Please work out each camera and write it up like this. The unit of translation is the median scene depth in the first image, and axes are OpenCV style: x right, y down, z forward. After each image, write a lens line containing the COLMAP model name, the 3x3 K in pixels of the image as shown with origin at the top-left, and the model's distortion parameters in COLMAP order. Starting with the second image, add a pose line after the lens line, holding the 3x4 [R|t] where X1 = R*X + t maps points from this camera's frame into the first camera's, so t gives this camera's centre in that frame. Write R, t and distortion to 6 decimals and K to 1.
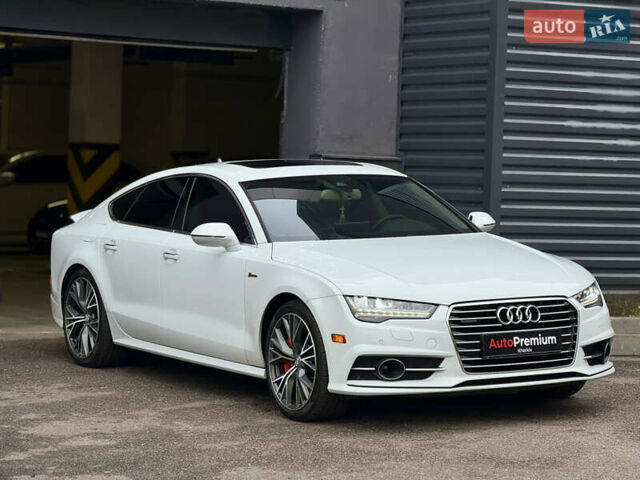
lens RADIAL K [[2254.5, 0, 320.0], [0, 2254.5, 240.0], [0, 0, 1]] dist [0.286611, -1.635456]
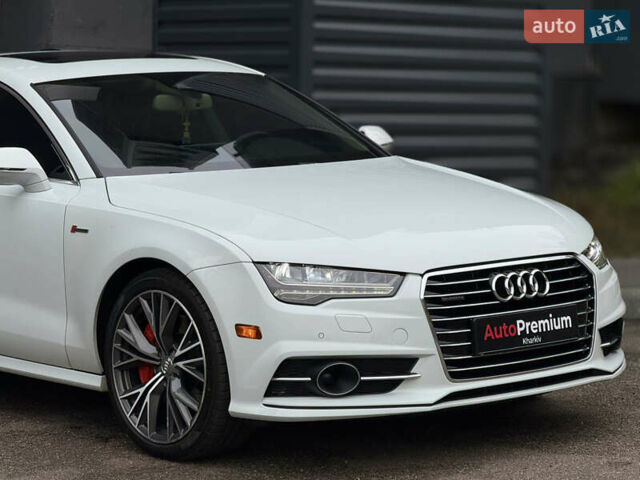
lens RADIAL K [[2254.5, 0, 320.0], [0, 2254.5, 240.0], [0, 0, 1]] dist [0.286611, -1.635456]
pose [[0.979376, -0.022611, 0.200779, -0.096838], [0.014835, 0.999083, 0.040154, -0.006420], [-0.201503, -0.036347, 0.978813, 0.383127]]
